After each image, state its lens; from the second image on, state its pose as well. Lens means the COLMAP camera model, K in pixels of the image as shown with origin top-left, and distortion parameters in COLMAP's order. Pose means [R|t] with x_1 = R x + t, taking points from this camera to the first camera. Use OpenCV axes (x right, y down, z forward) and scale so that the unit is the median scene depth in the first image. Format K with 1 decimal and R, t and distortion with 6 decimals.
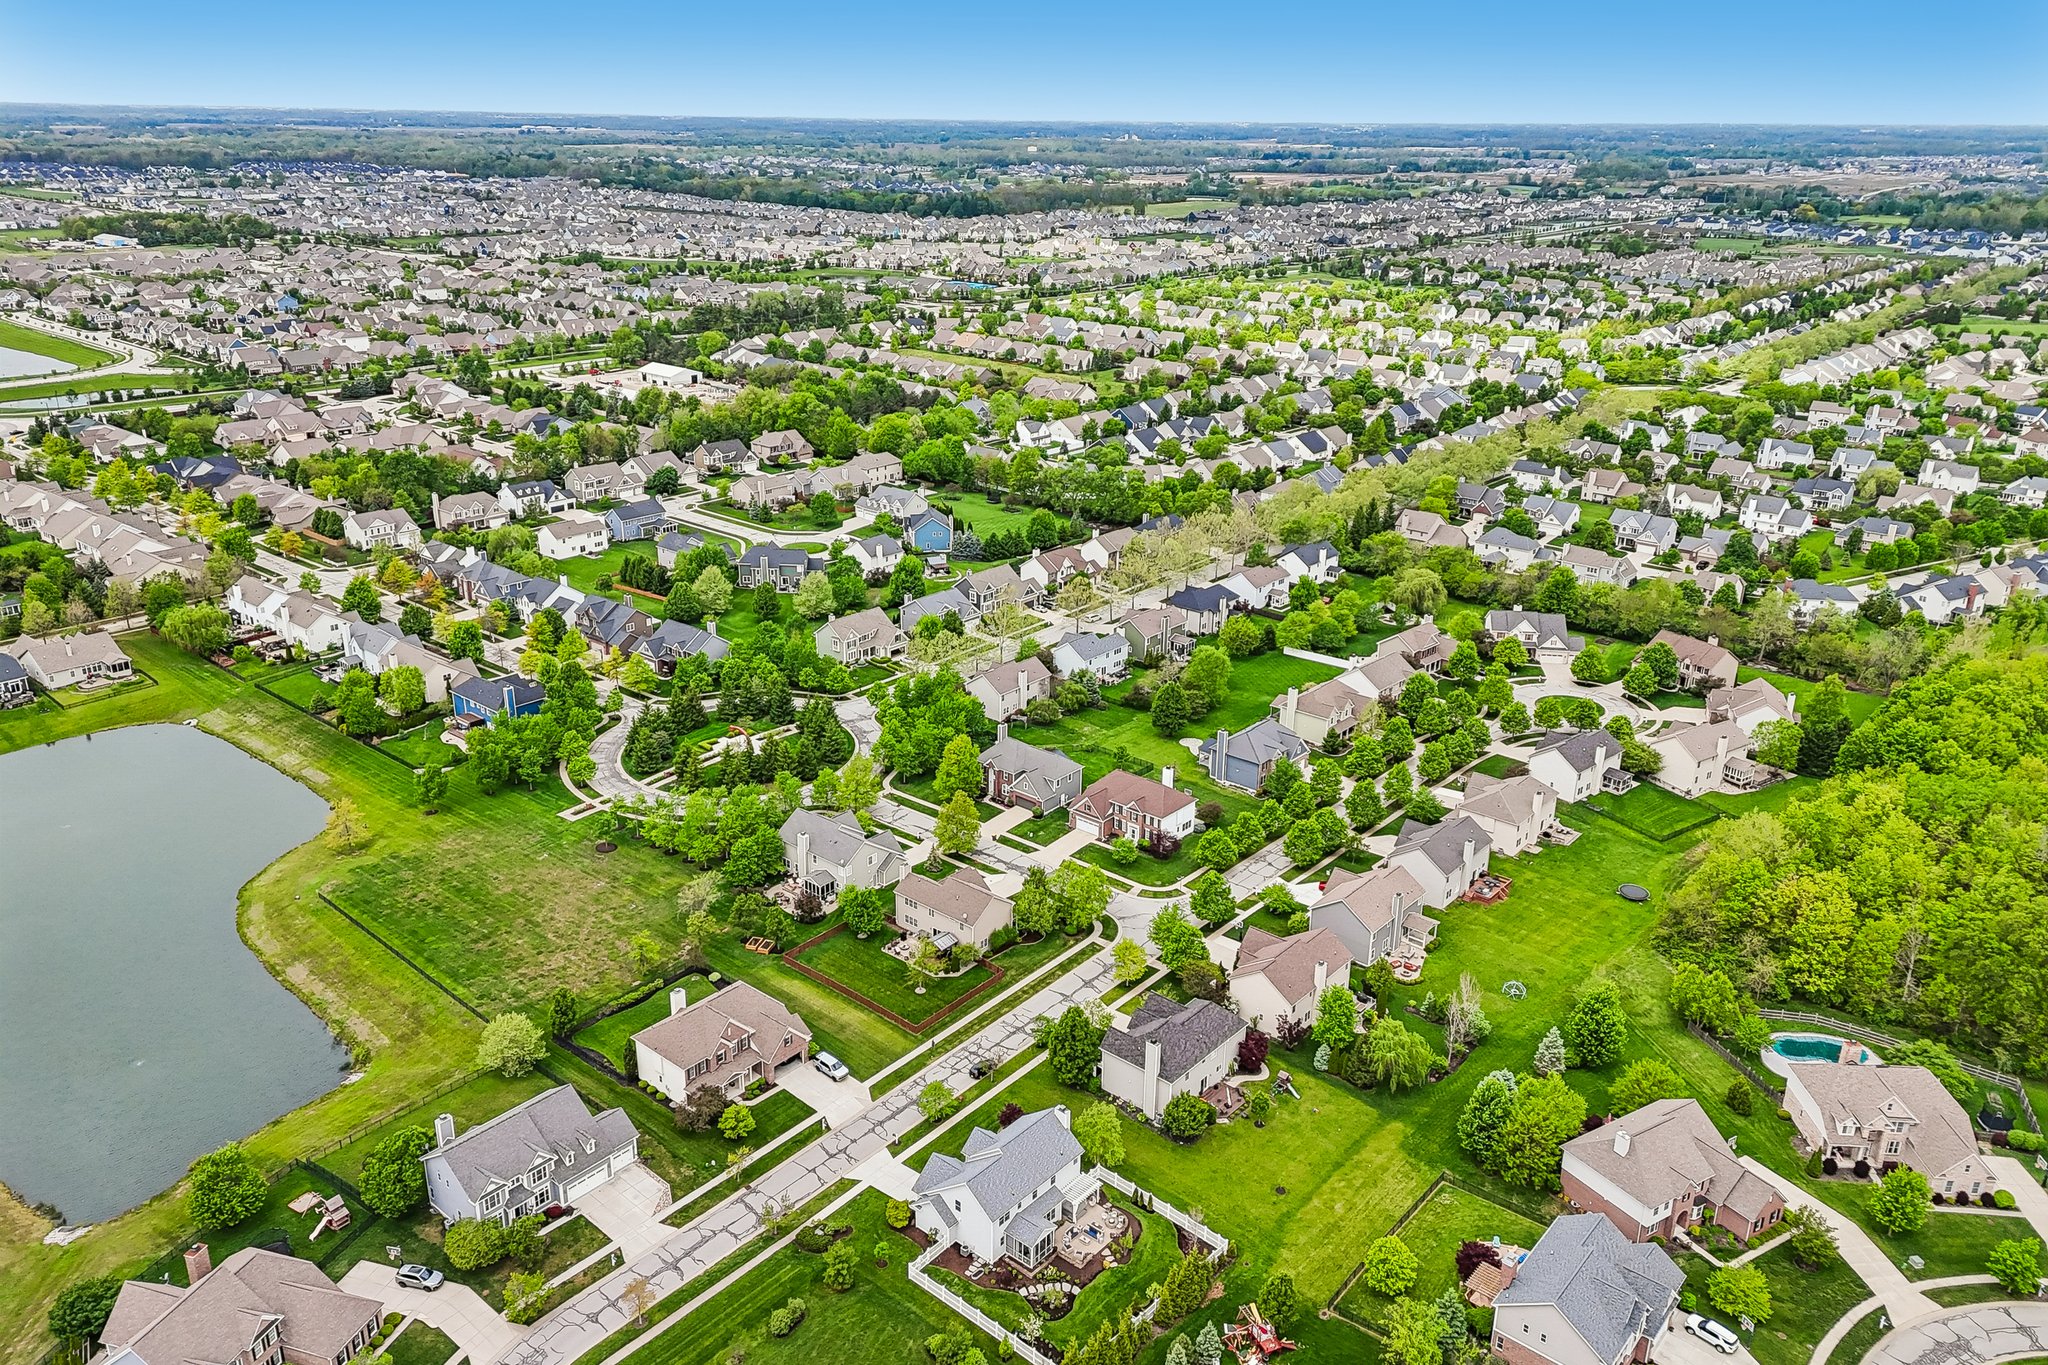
lens RADIAL K [[1491.1, 0, 1027.7], [0, 1491.1, 680.3], [0, 0, 1]] dist [0.117289, -0.135798]
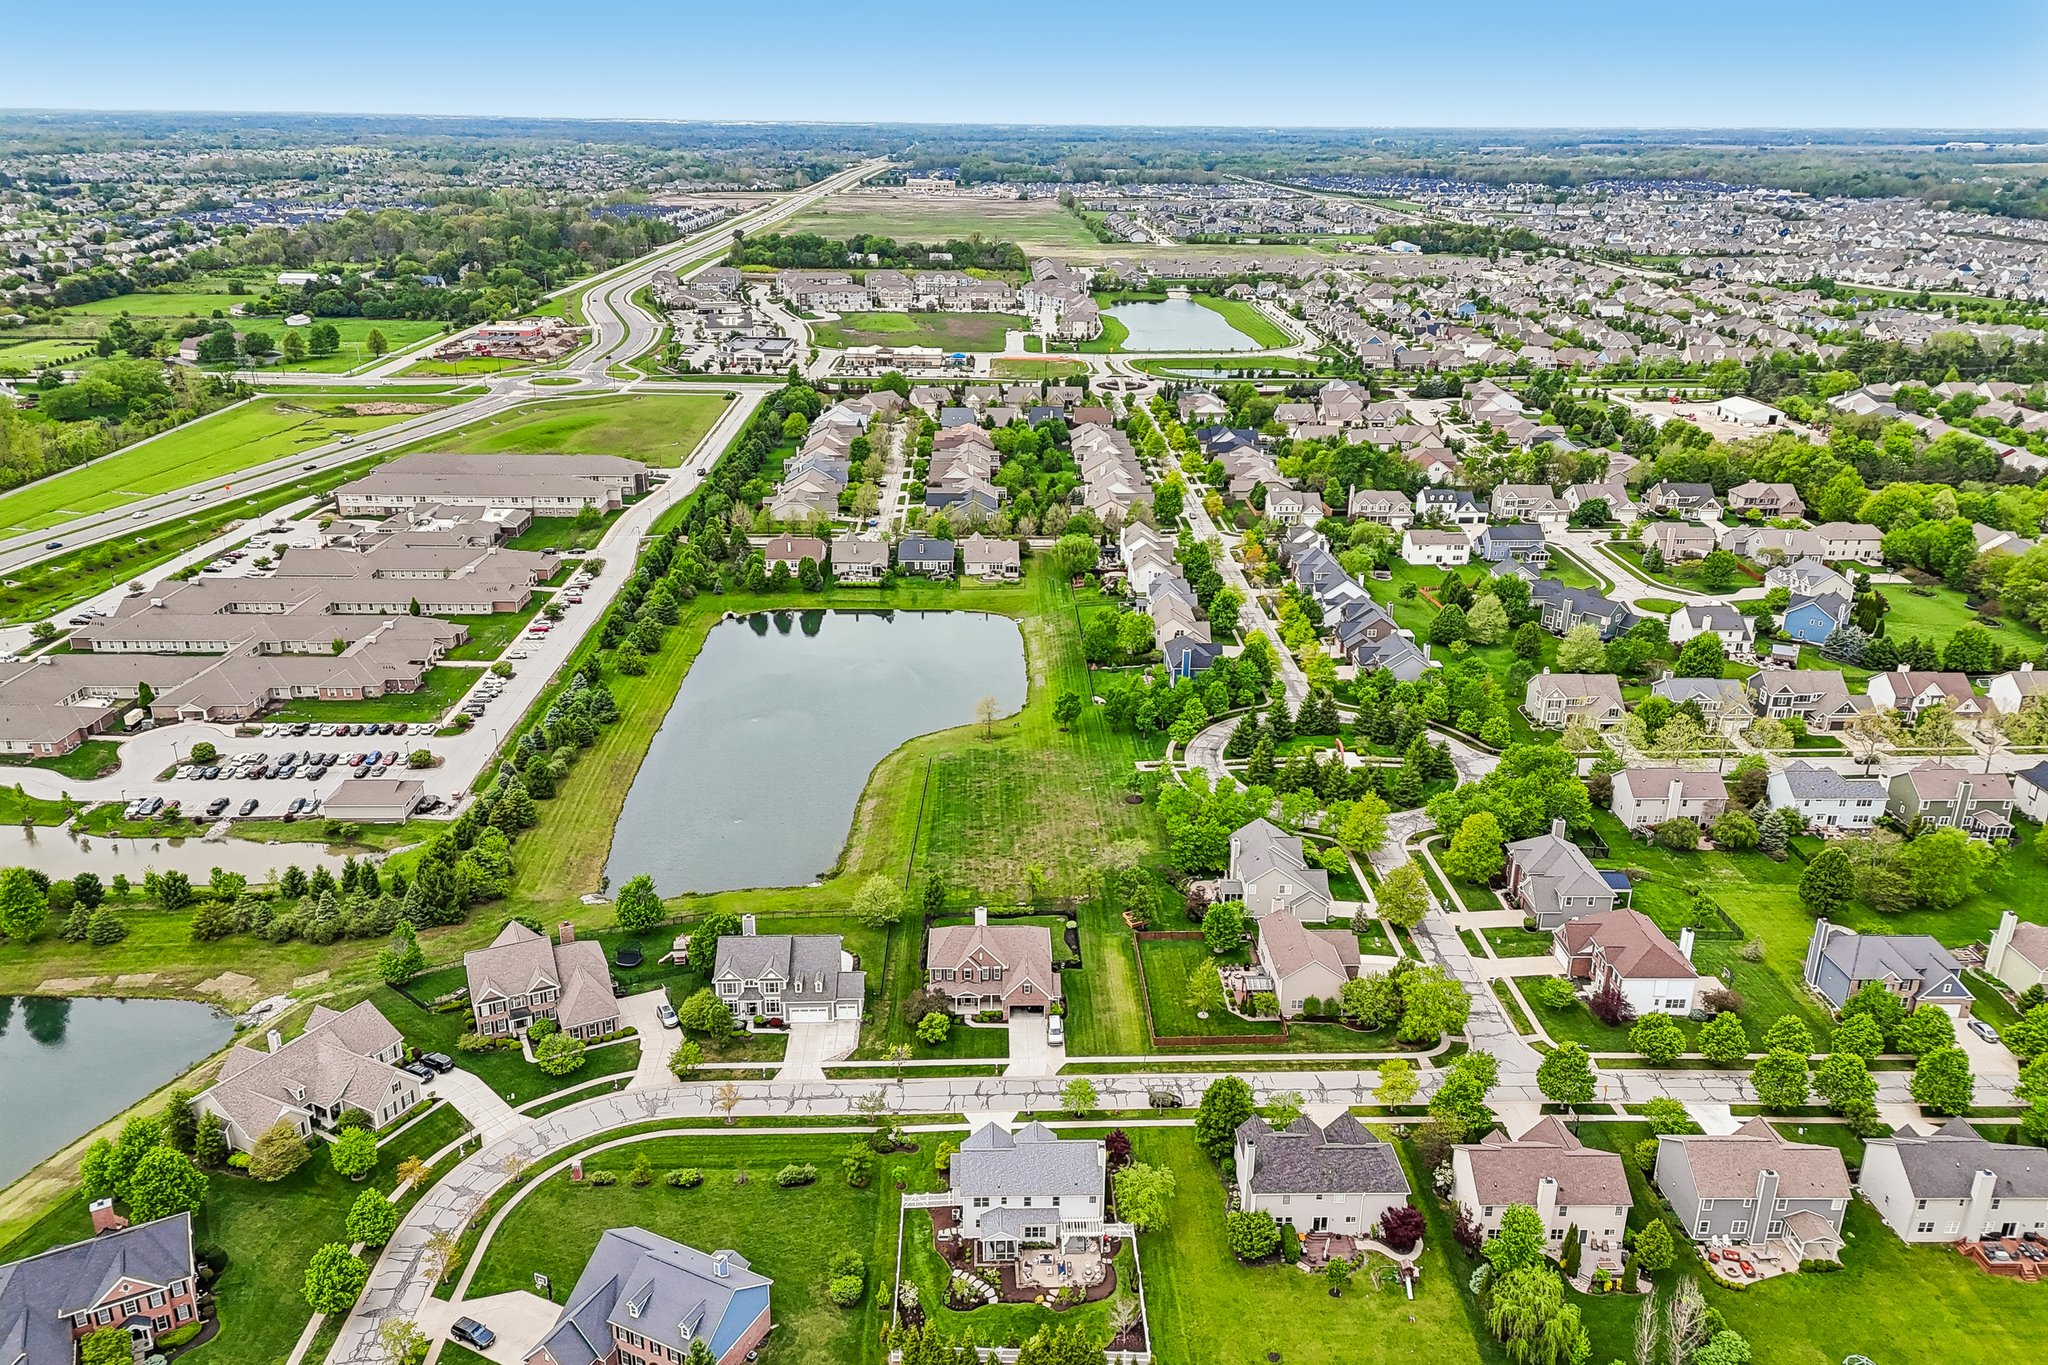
lens RADIAL K [[1491.1, 0, 1027.7], [0, 1491.1, 680.3], [0, 0, 1]] dist [0.117289, -0.135798]
pose [[0.673125, 0.255134, -0.694125, 0.331646], [-0.262819, 0.959861, 0.097940, -0.048653], [0.691252, 0.116503, 0.713161, 0.133506]]
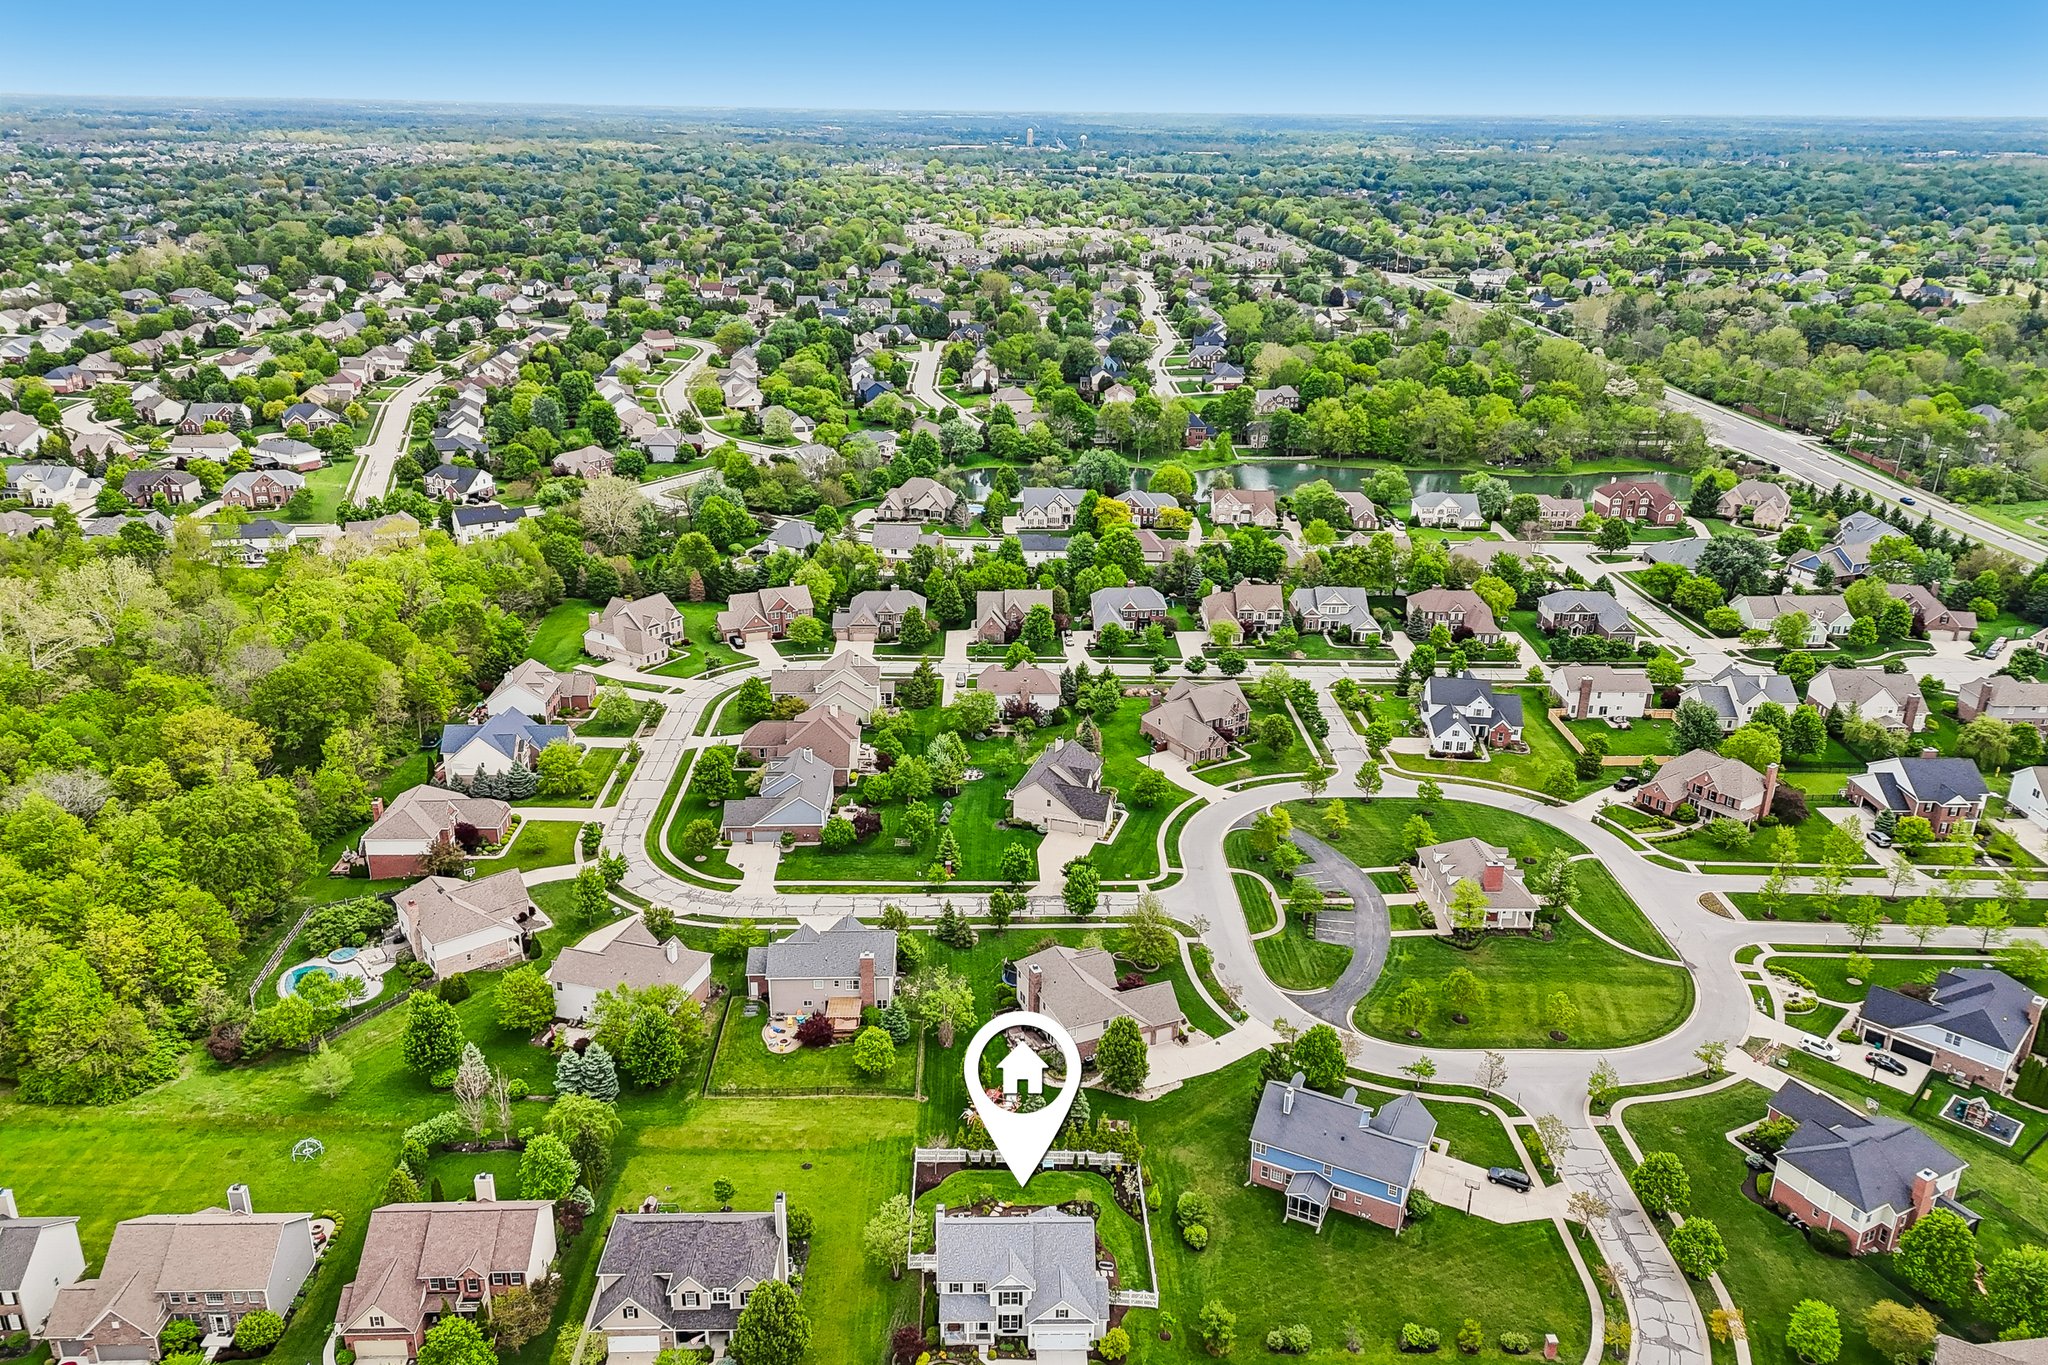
lens RADIAL K [[1491.1, 0, 1027.7], [0, 1491.1, 680.3], [0, 0, 1]] dist [0.117289, -0.135798]
pose [[-0.666825, -0.282914, 0.689423, -0.299721], [0.244503, 0.790863, 0.561030, -0.260481], [-0.703963, 0.542674, -0.458193, 0.678526]]
